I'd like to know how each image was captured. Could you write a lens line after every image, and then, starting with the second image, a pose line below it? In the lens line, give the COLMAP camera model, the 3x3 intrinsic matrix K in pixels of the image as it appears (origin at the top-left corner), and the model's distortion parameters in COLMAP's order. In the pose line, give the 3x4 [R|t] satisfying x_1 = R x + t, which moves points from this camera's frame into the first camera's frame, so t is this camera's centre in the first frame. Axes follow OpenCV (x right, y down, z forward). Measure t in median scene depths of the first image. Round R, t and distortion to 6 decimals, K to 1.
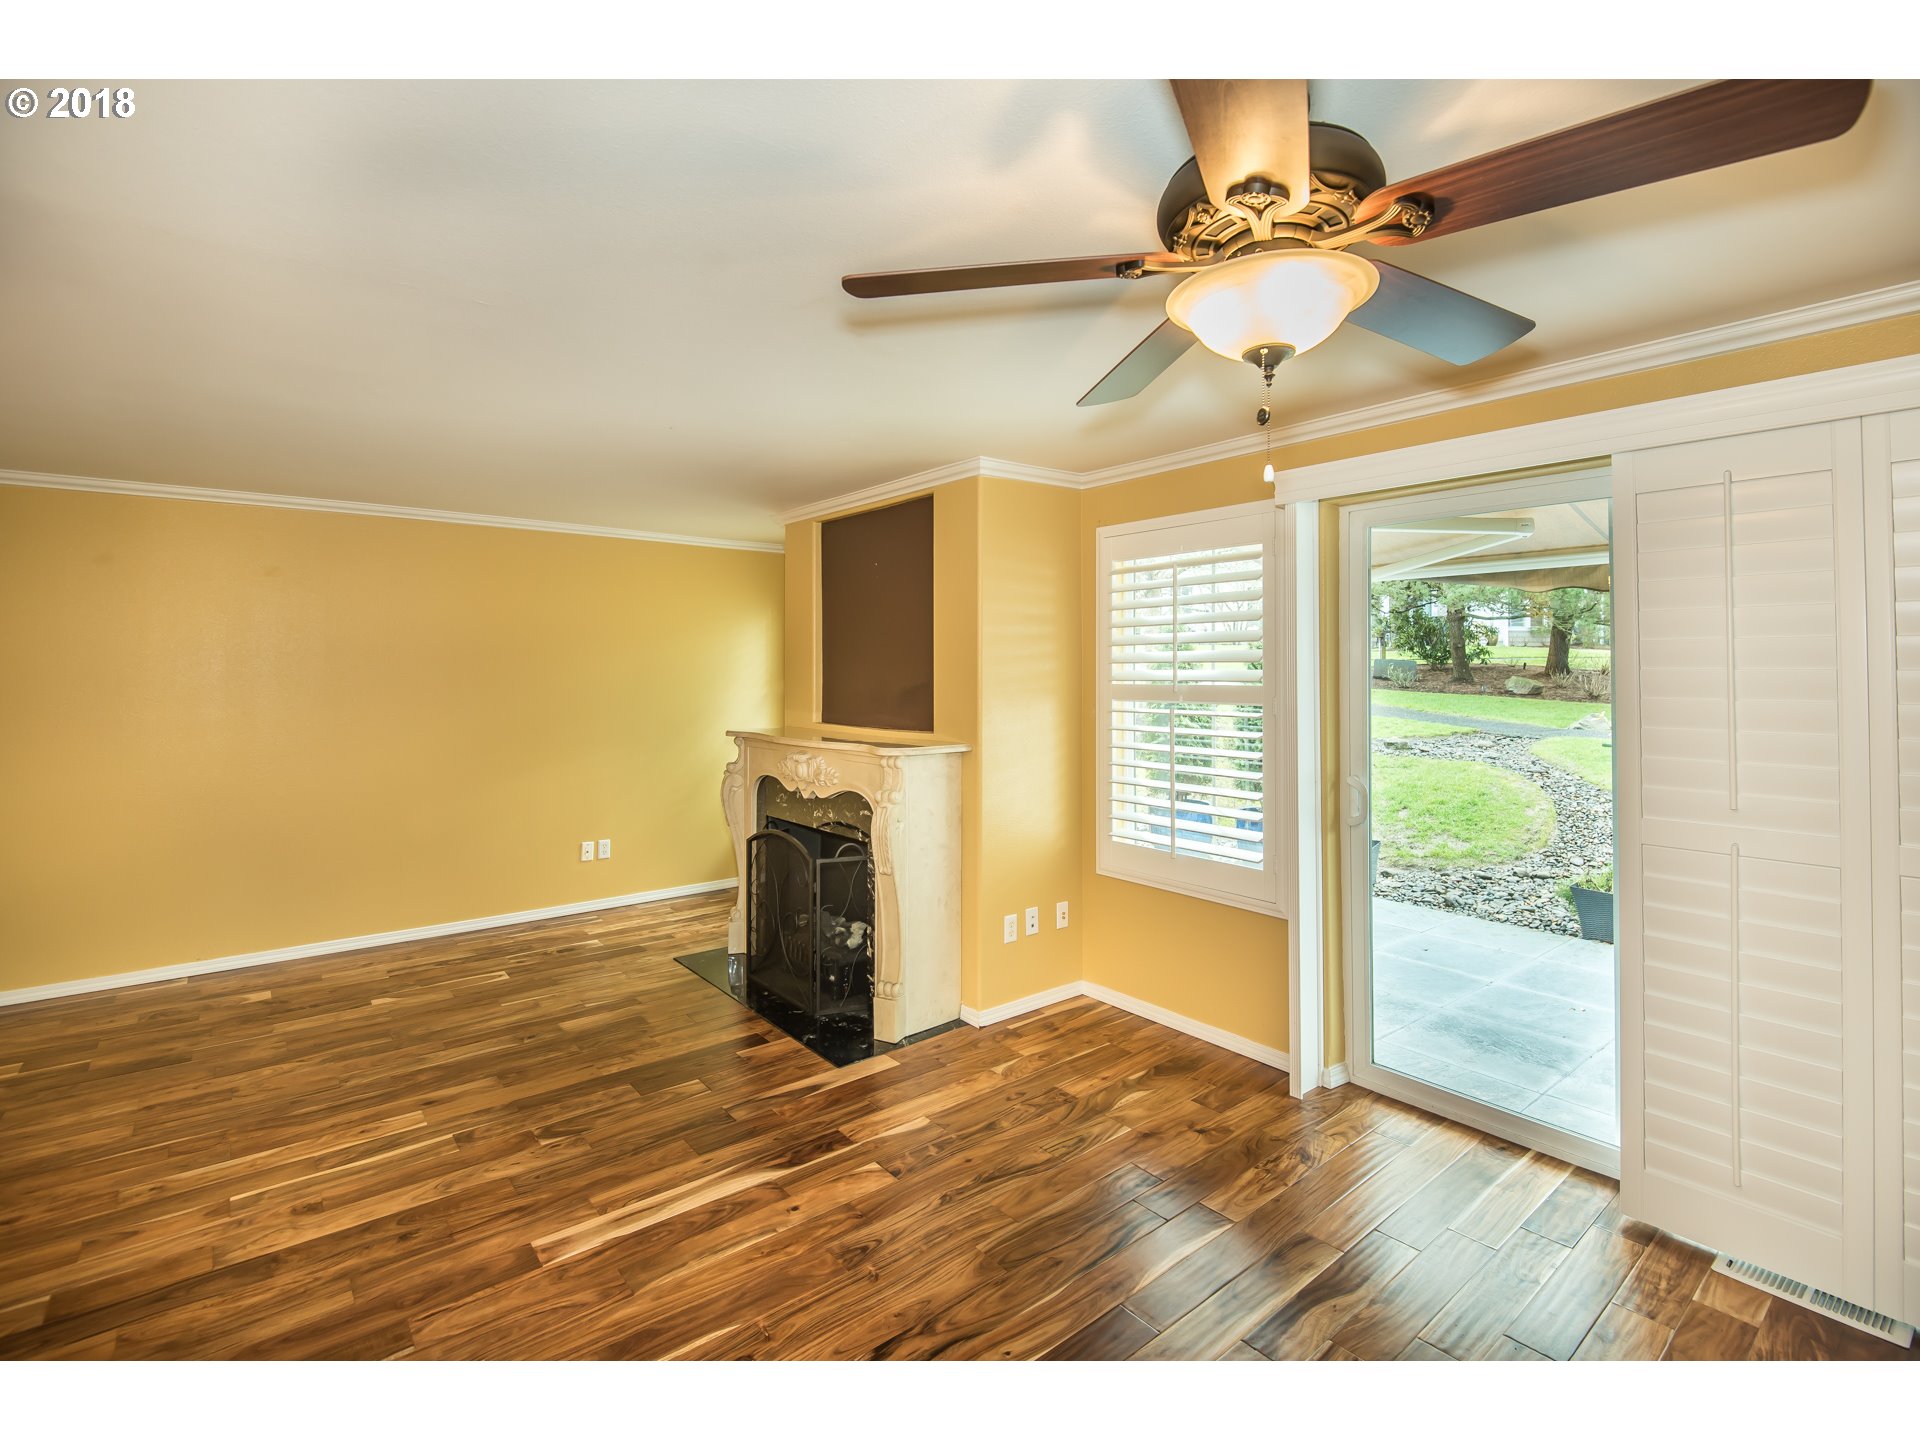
lens RADIAL K [[889.1, 0, 956.3], [0, 889.1, 664.8], [0, 0, 1]] dist [0.014983, -0.015290]
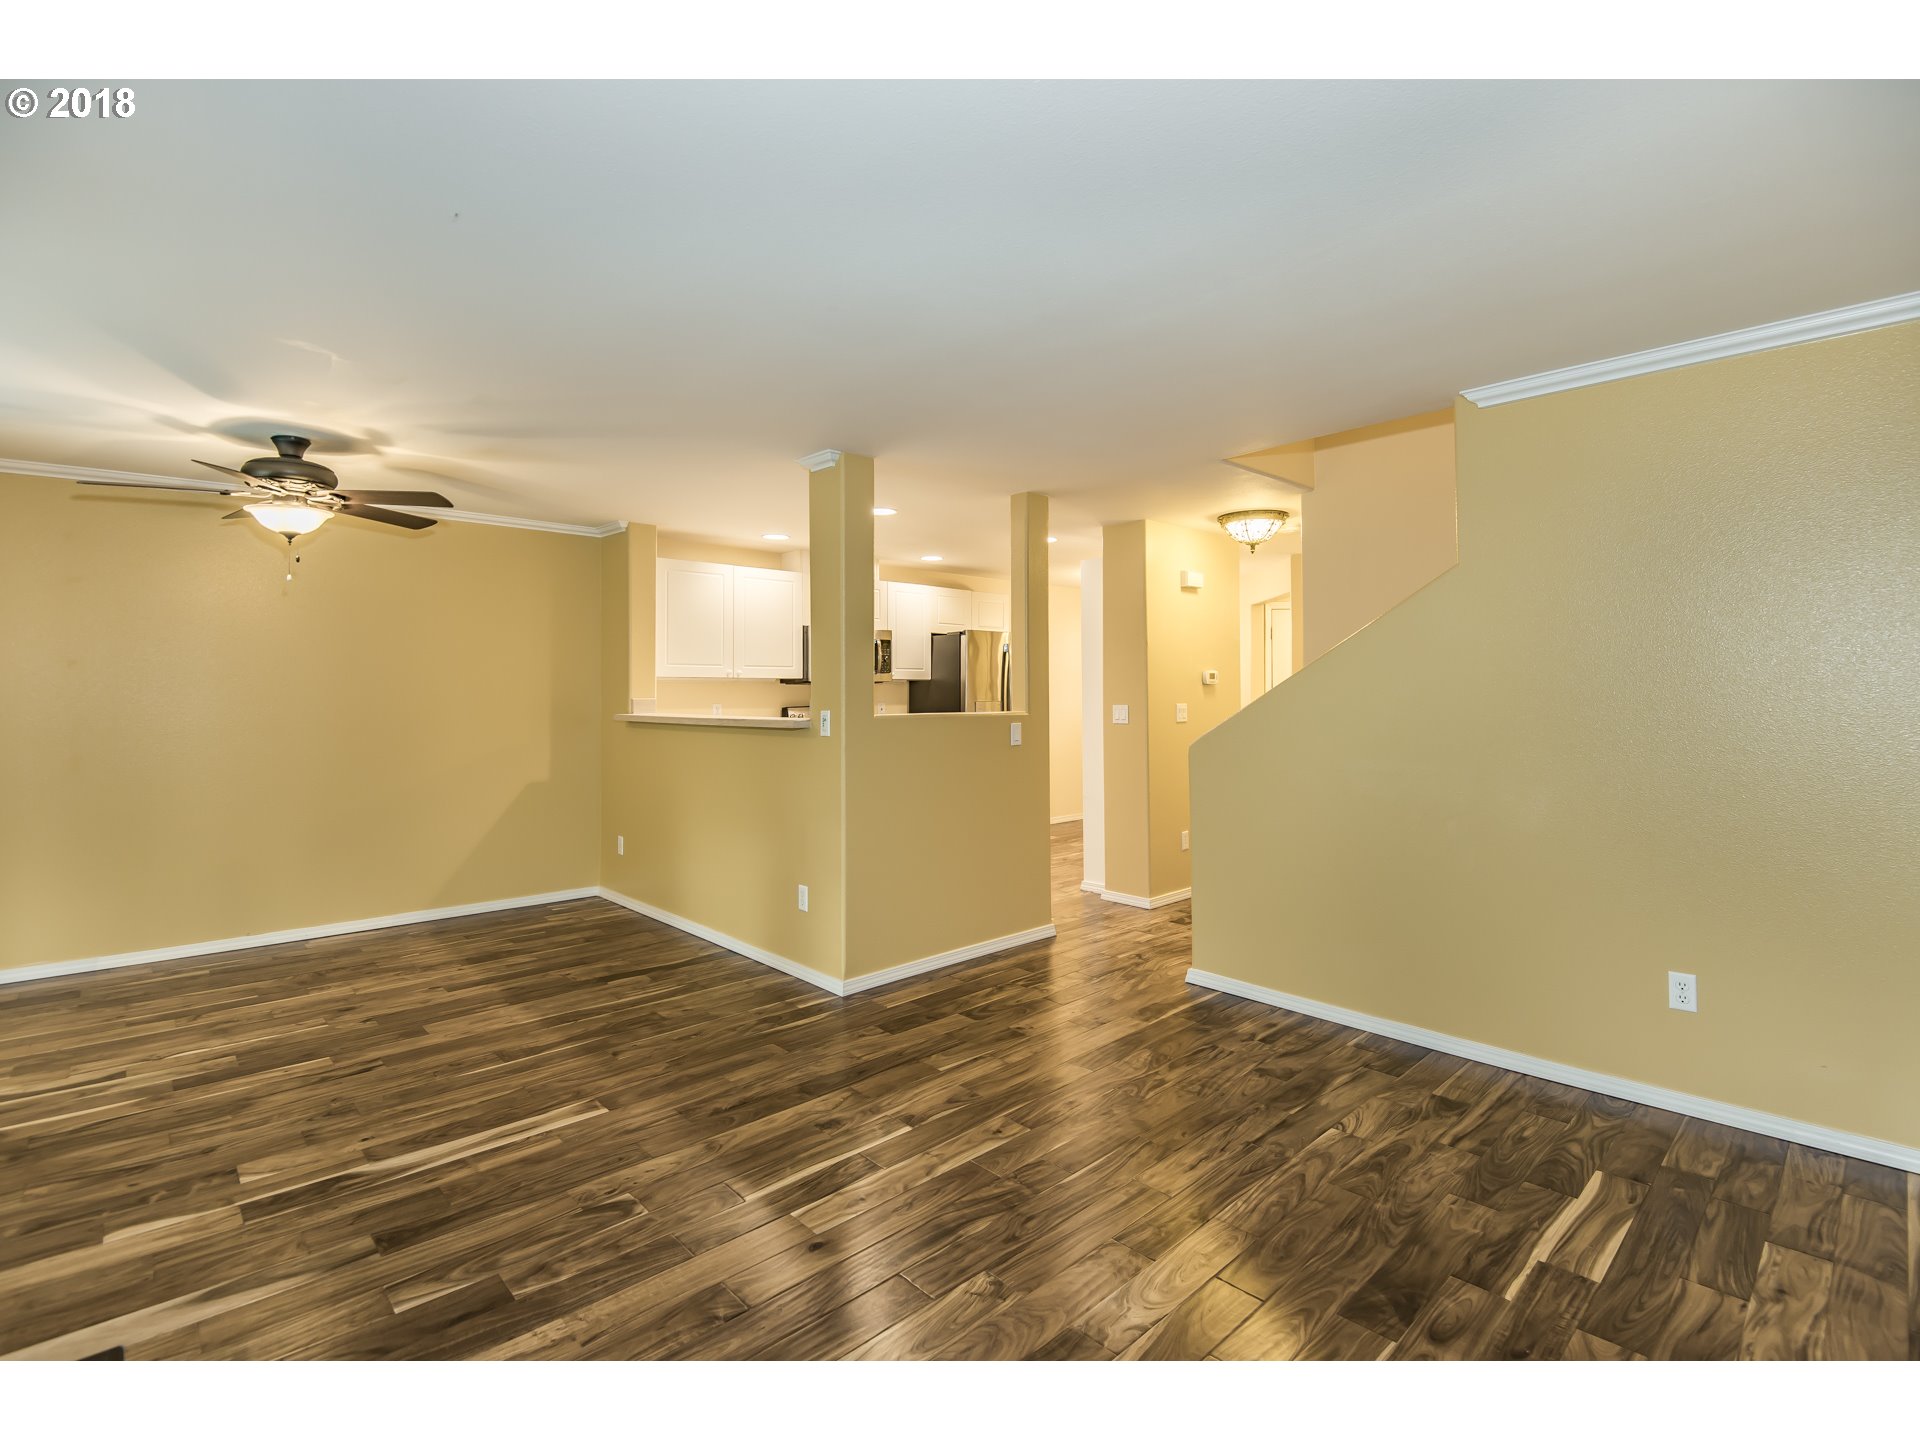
lens RADIAL K [[896.5, 0, 945.1], [0, 896.5, 689.7], [0, 0, 1]] dist [-0.020678, -0.000813]
pose [[-0.997426, 0.001804, -0.071681, -0.629972], [0.002287, 0.999975, -0.006652, 0.065706], [0.071667, -0.006799, -0.997405, 1.664285]]
